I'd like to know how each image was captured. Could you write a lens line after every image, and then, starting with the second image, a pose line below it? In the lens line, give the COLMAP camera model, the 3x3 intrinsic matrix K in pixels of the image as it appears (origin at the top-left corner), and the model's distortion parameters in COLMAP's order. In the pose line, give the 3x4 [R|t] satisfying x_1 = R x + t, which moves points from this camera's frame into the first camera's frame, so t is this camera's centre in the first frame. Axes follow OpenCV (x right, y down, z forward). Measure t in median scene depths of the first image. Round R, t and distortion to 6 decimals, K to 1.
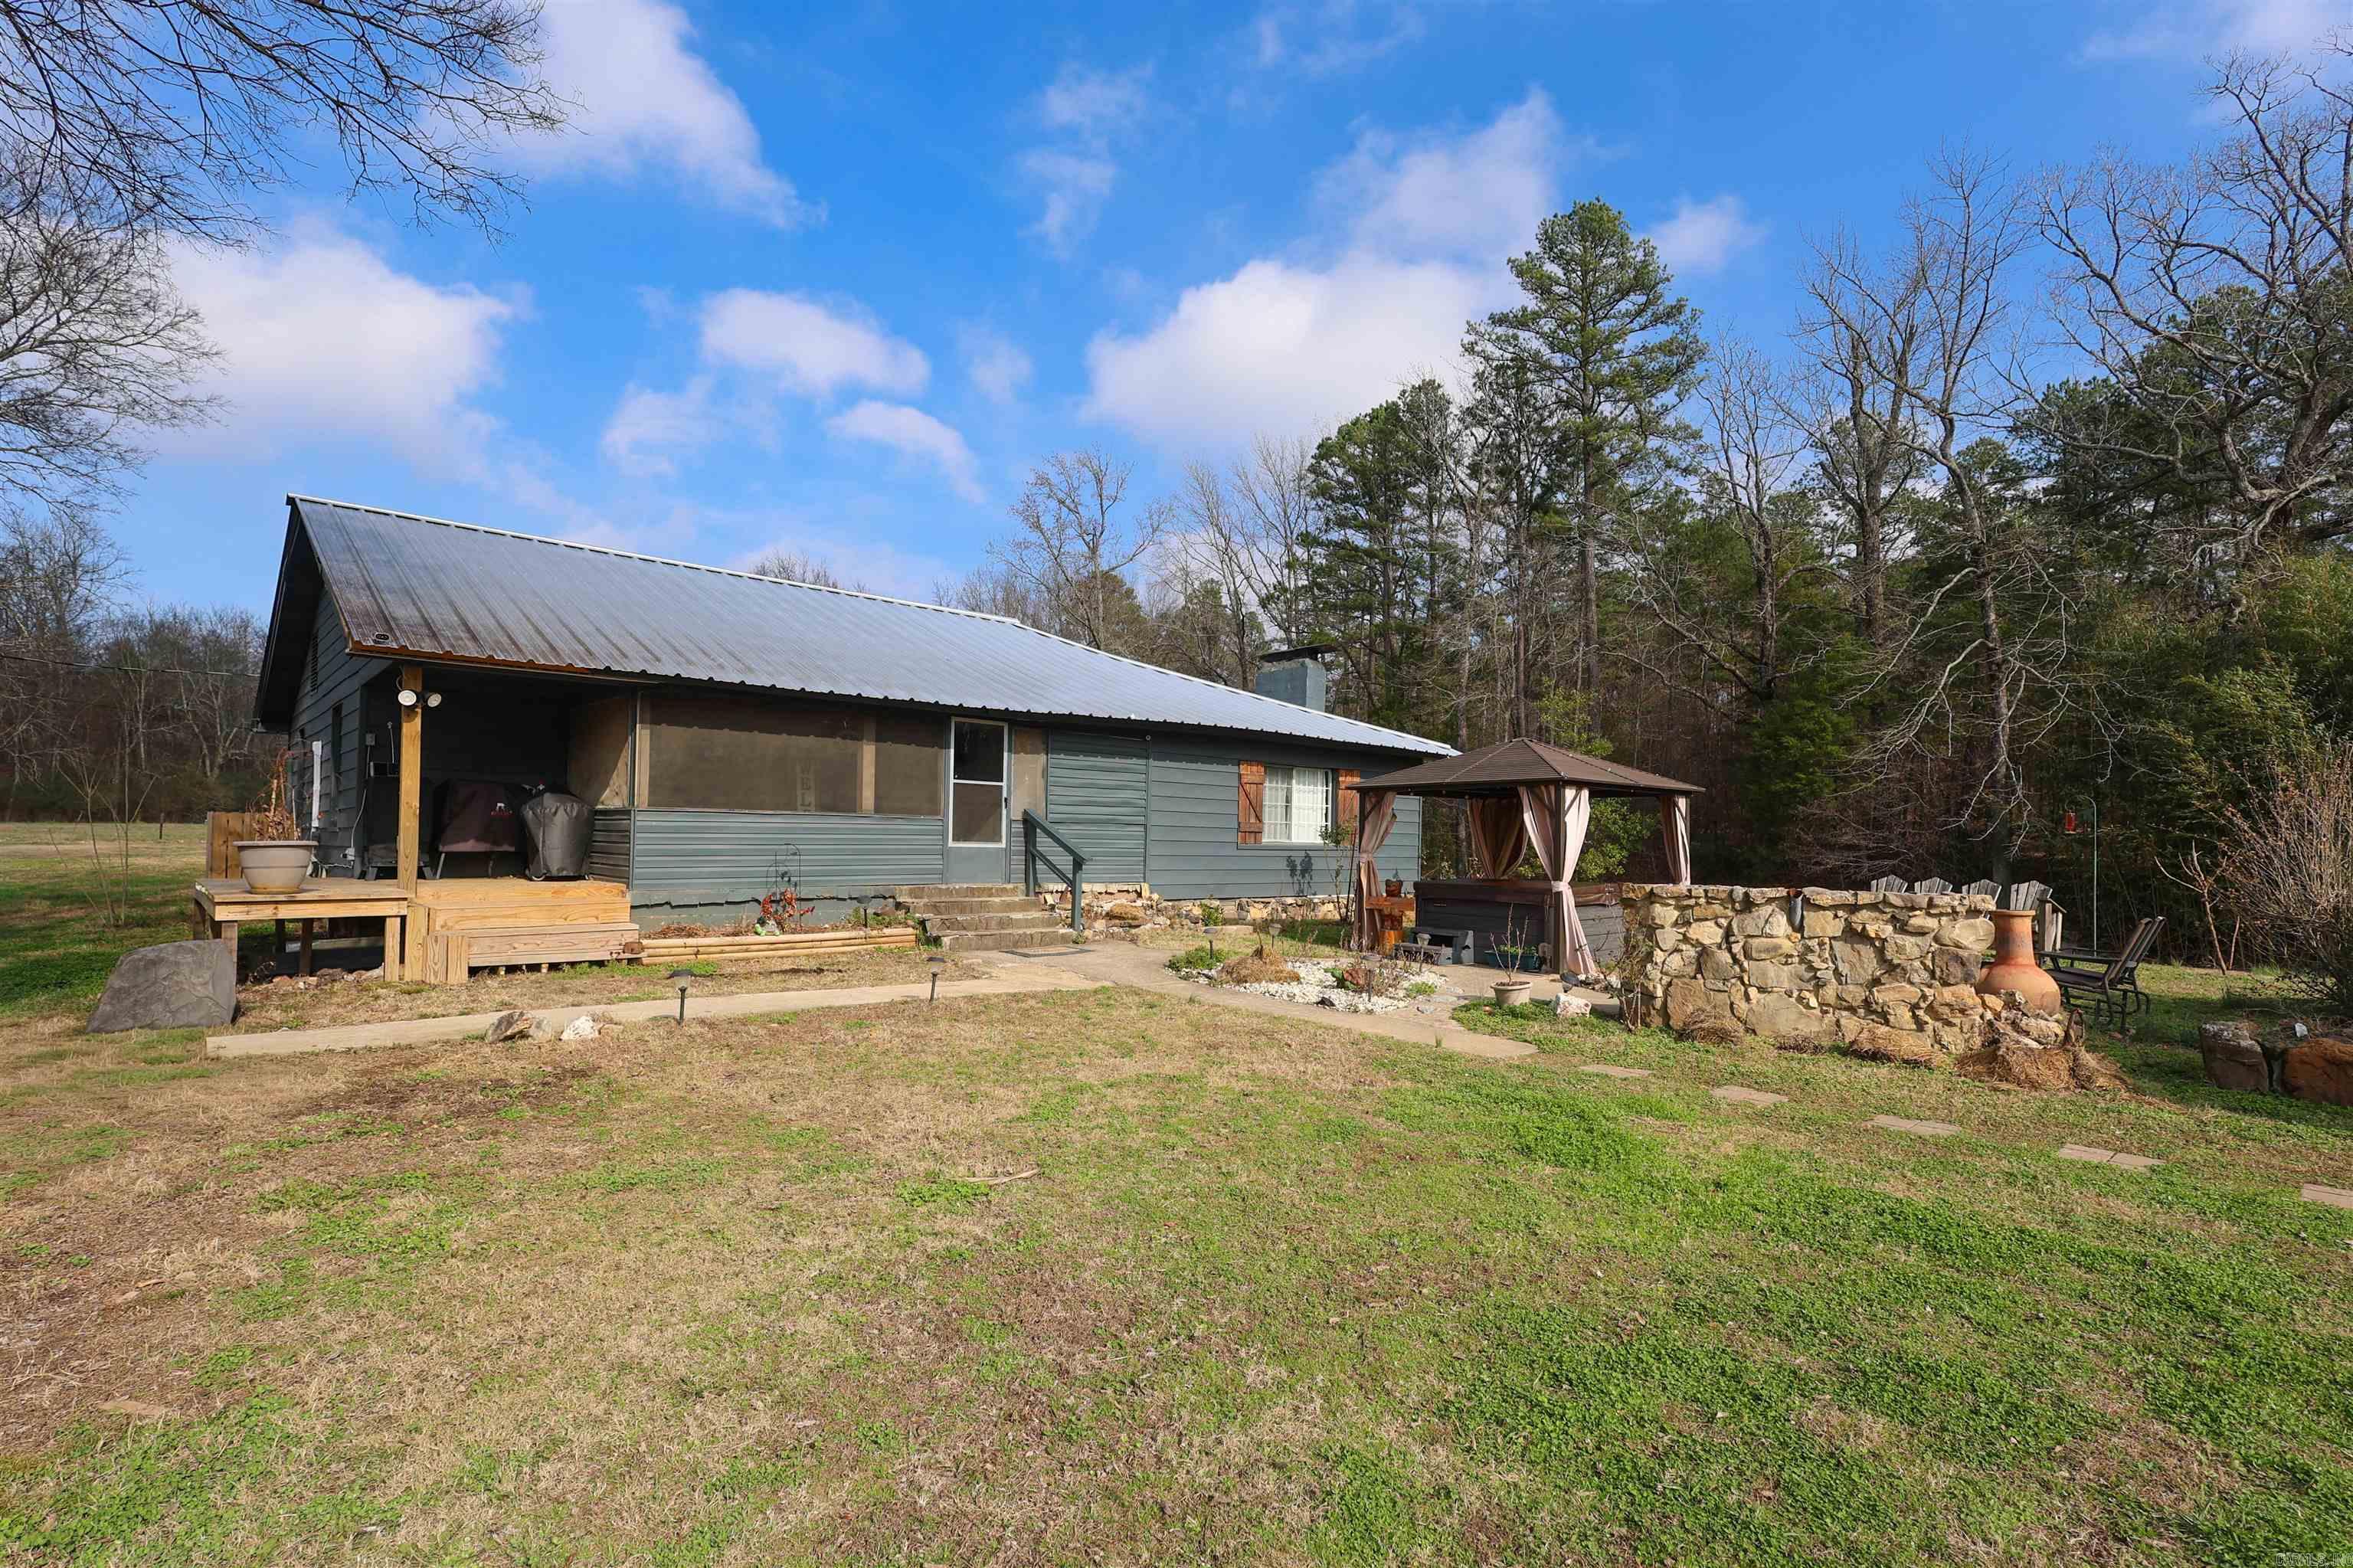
lens RADIAL K [[1131.2, 0, 1188.3], [0, 1131.2, 816.3], [0, 0, 1]] dist [-0.002678, 0.000419]
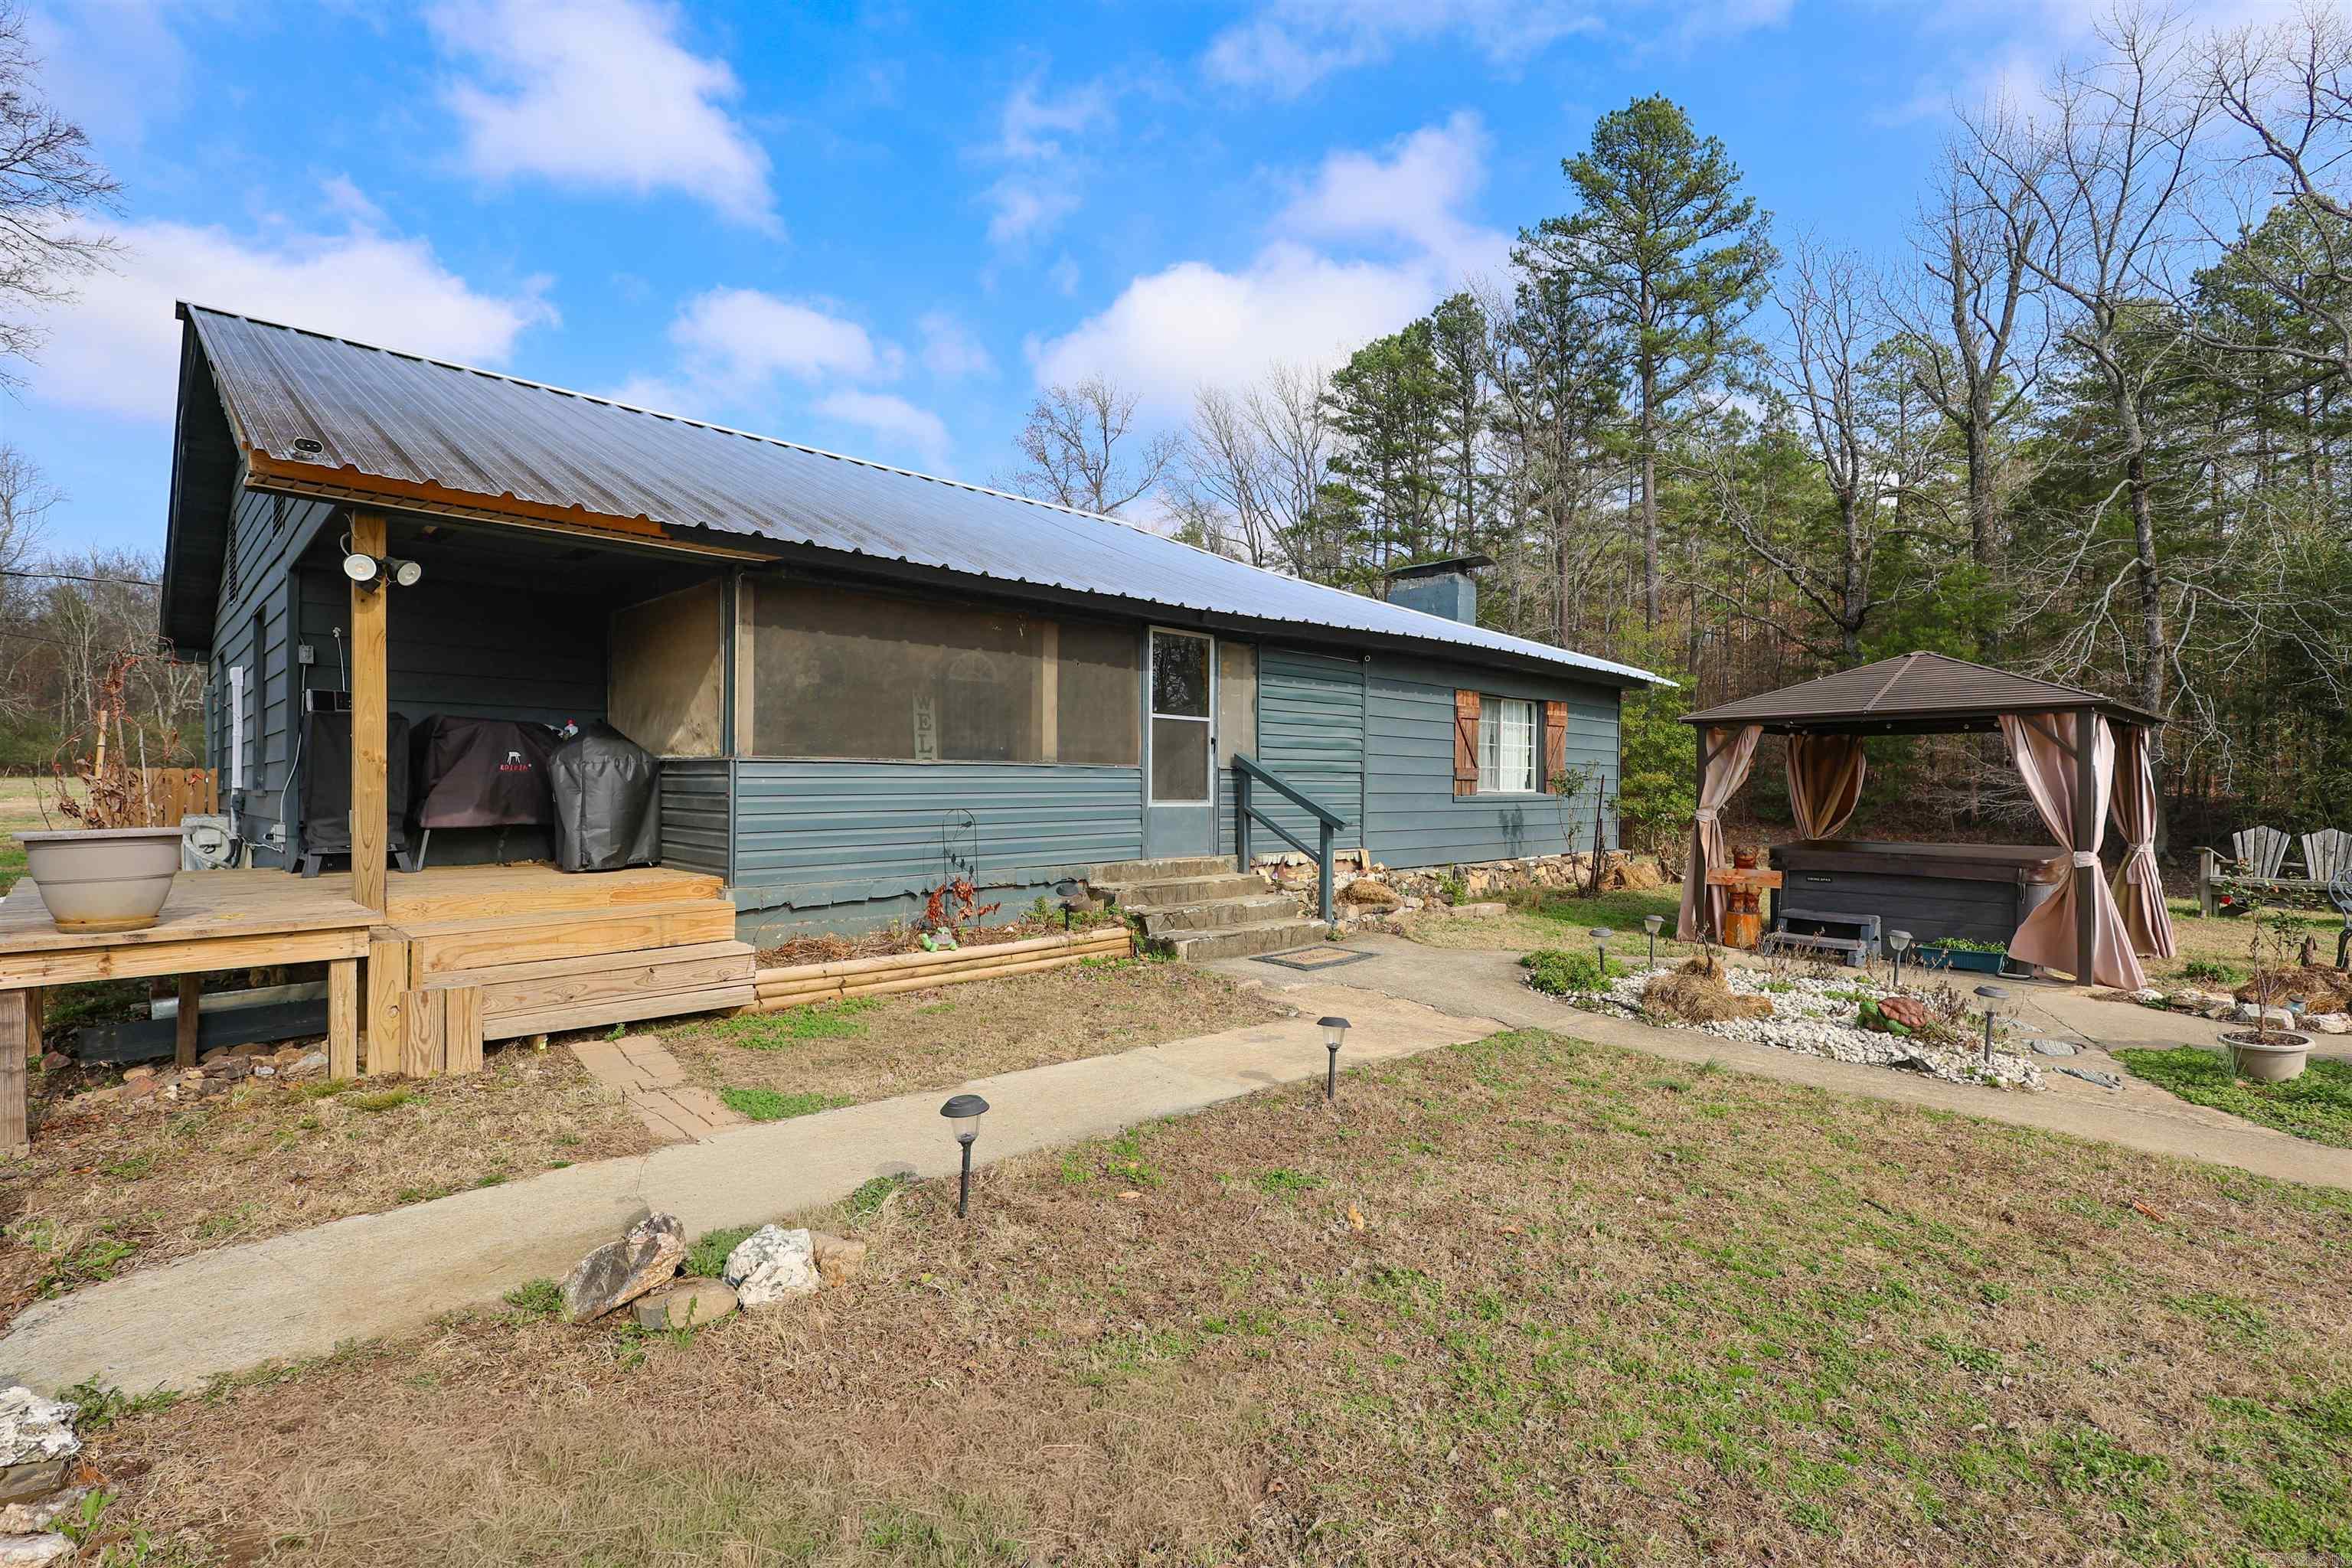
lens RADIAL K [[1084.4, 0, 1176.0], [0, 1084.4, 784.0], [0, 0, 1]] dist [0.003318, -0.000417]
pose [[0.999510, -0.010116, 0.029635, -0.215018], [0.009440, 0.999694, 0.022858, -0.003300], [-0.029857, -0.022567, 0.999299, 0.316538]]
